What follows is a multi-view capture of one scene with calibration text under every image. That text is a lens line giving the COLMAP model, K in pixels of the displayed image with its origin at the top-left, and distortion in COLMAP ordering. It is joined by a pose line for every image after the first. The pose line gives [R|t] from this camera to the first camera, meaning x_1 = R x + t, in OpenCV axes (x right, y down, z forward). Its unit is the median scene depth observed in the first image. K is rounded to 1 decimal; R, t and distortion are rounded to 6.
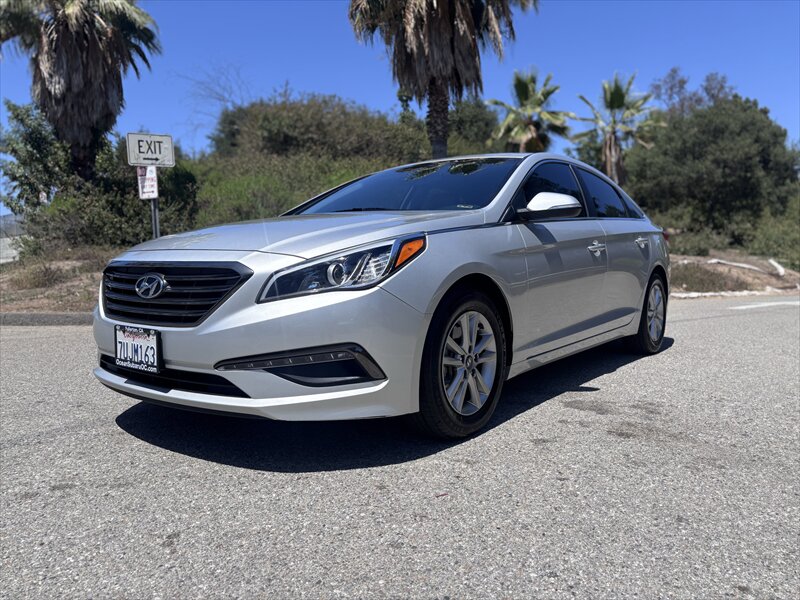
lens RADIAL K [[616.0, 0, 400.0], [0, 616.0, 300.0], [0, 0, 1]] dist [0.072394, -0.105125]
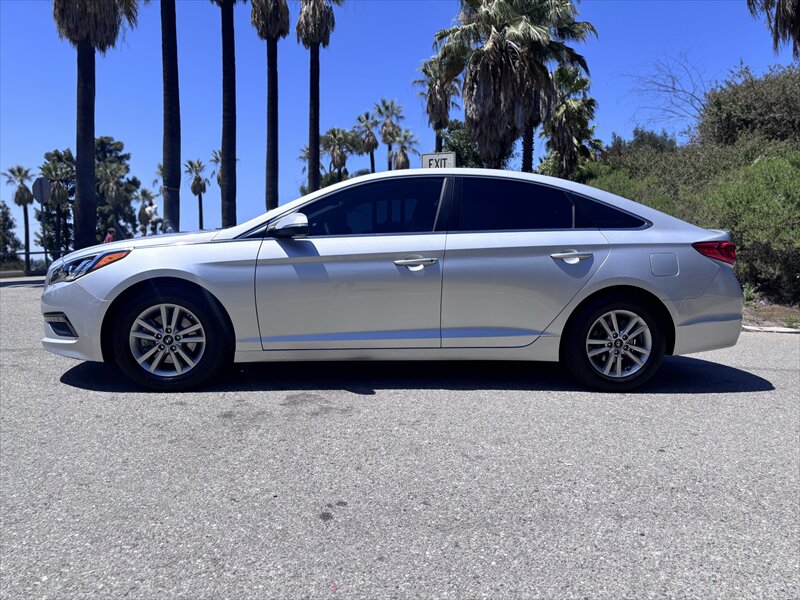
lens RADIAL K [[616.0, 0, 400.0], [0, 616.0, 300.0], [0, 0, 1]] dist [0.072394, -0.105125]
pose [[0.670902, 0.085980, -0.736544, 1.629099], [-0.078005, 0.995928, 0.045207, -0.102972], [0.737432, 0.027125, 0.674877, 0.474023]]
